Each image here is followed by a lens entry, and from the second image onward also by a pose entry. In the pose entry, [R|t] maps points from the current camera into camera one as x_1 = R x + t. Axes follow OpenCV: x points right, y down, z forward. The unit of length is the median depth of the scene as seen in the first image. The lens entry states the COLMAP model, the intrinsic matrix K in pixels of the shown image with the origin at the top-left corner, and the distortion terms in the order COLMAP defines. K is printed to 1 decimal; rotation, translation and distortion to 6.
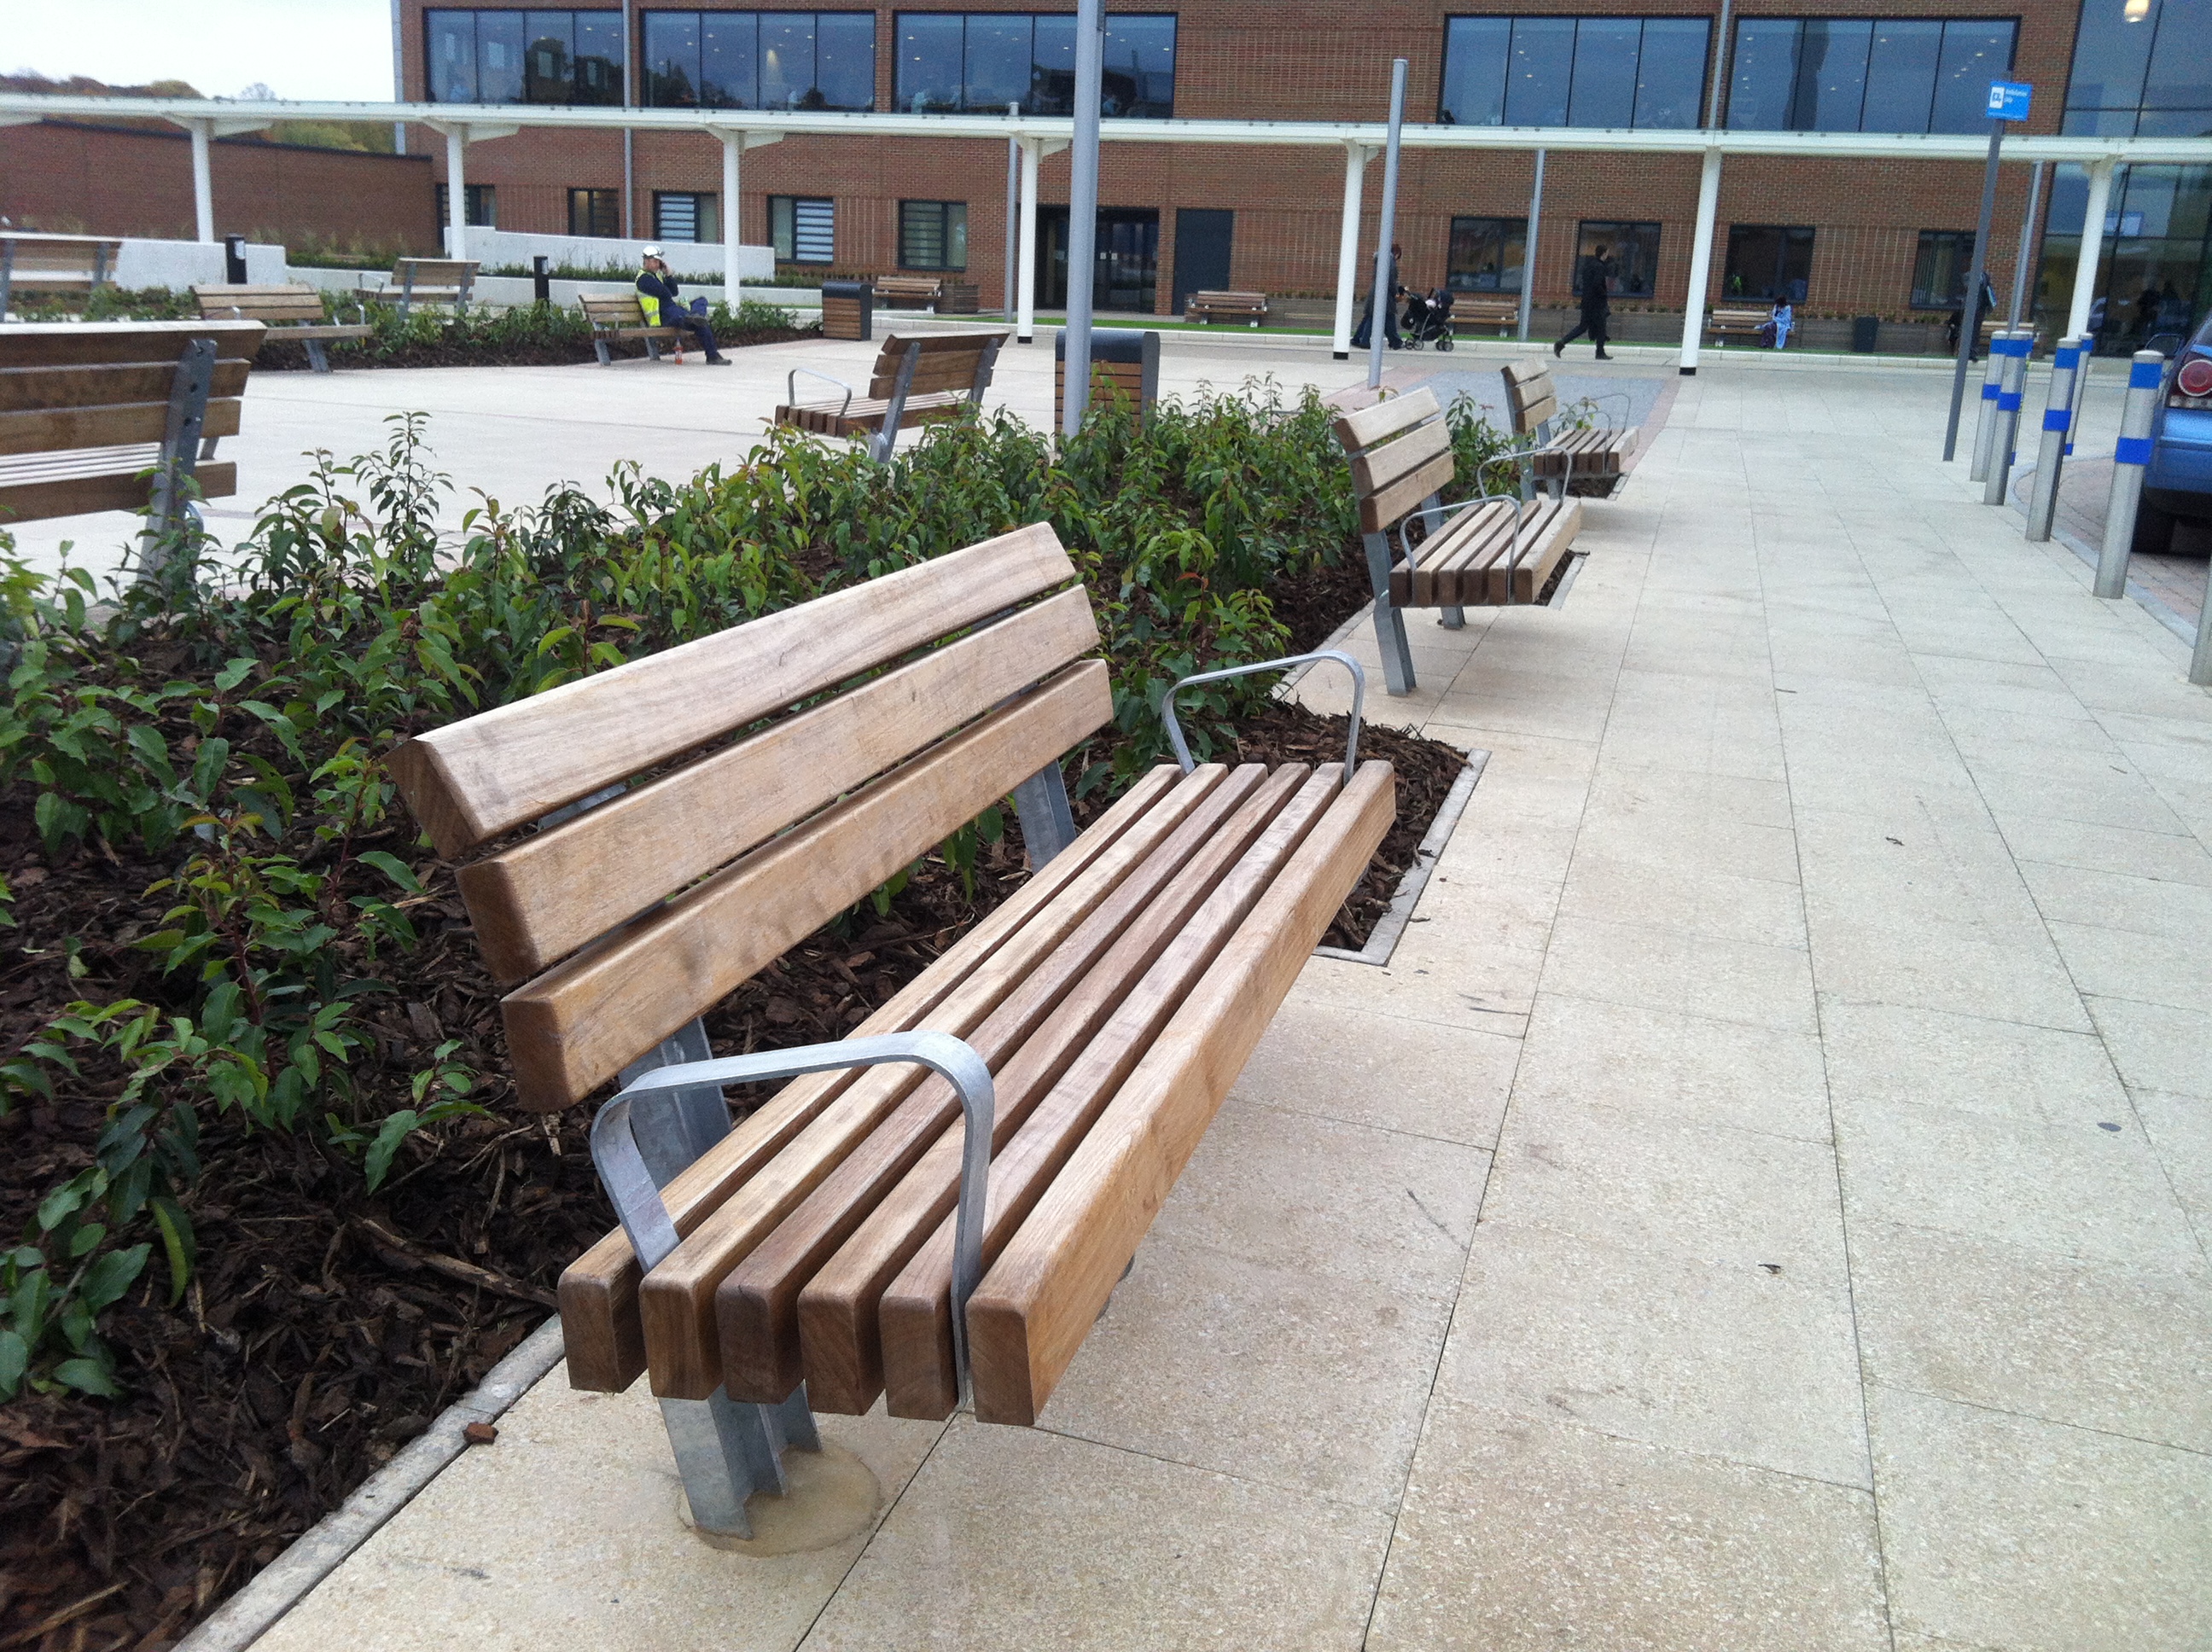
lens RADIAL K [[1923.0, 0, 1104.9], [0, 1923.0, 720.6], [0, 0, 1]] dist [0.160476, -0.270642]
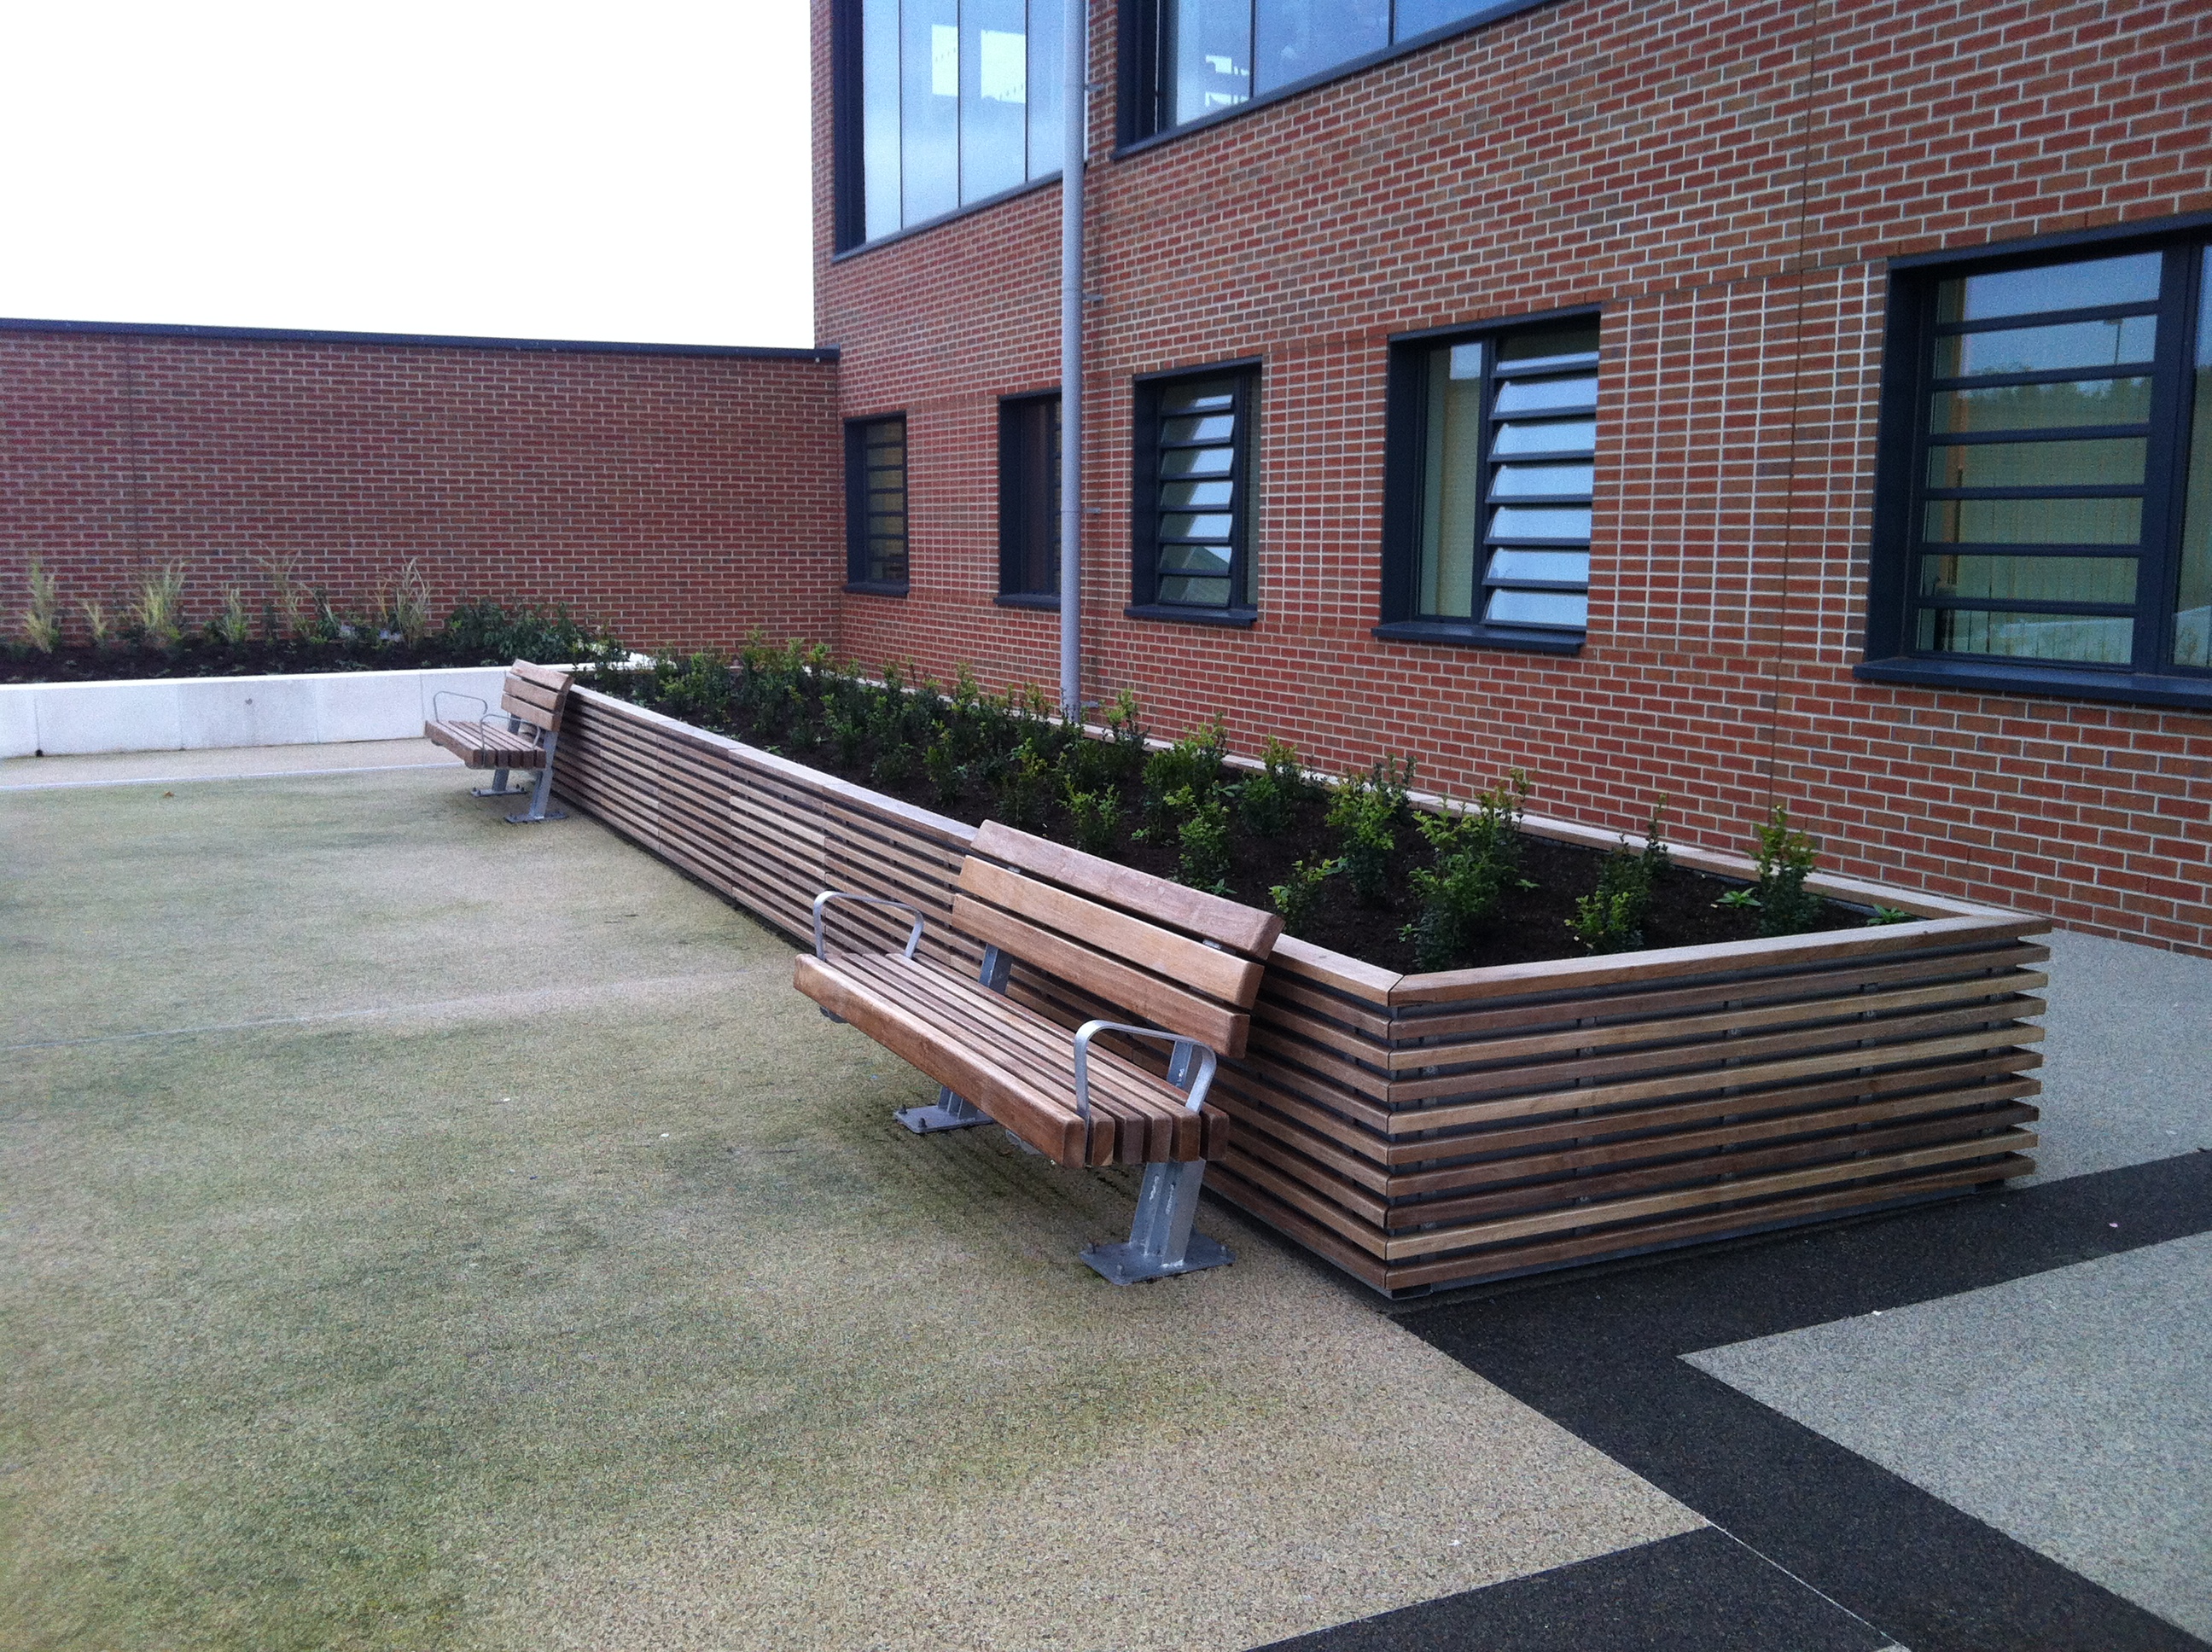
lens RADIAL K [[2081.6, 0, 1036.2], [0, 2081.6, 828.9], [0, 0, 1]] dist [0.079025, -0.206762]
pose [[0.667538, 0.069415, -0.741333, -0.158984], [-0.147934, 0.988160, -0.040682, -1.526292], [0.729731, 0.136825, 0.669904, 6.273406]]
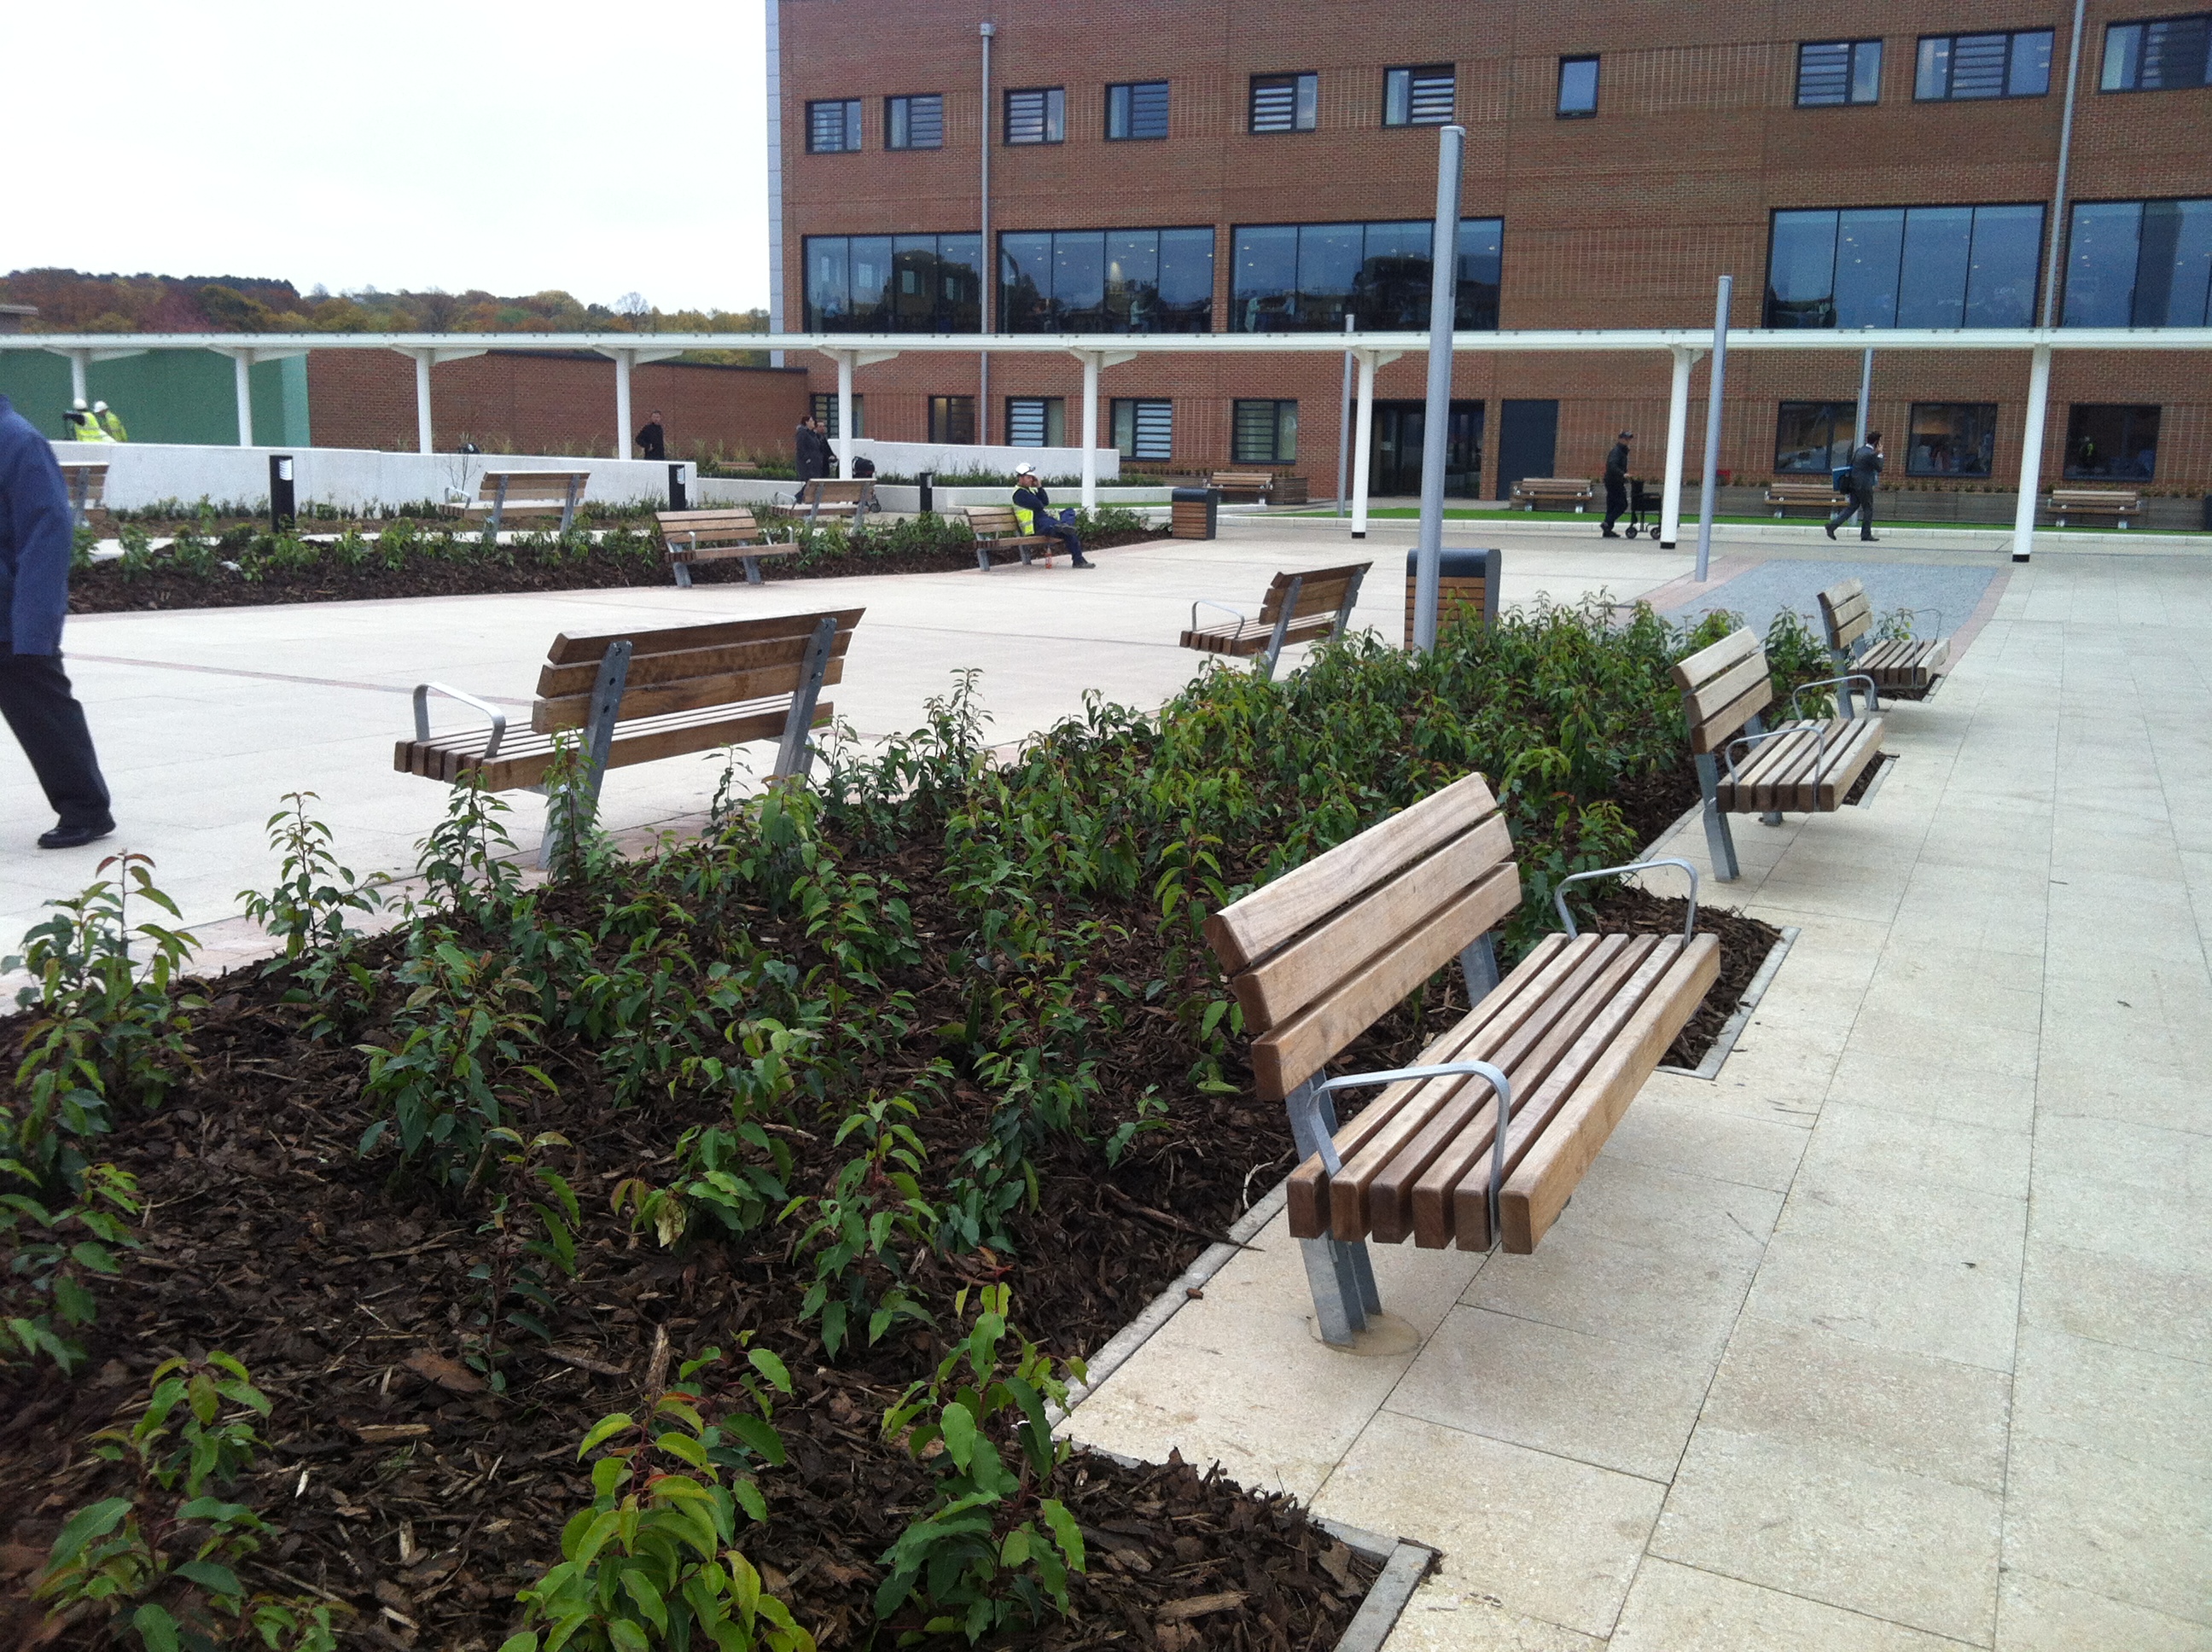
lens RADIAL K [[1961.9, 0, 1096.1], [0, 1961.9, 785.4], [0, 0, 1]] dist [0.066867, -0.114858]
pose [[0.987152, 0.003458, -0.159744, -0.058840], [-0.011893, 0.998583, -0.051874, -0.006570], [0.159339, 0.053108, 0.985795, -0.424078]]
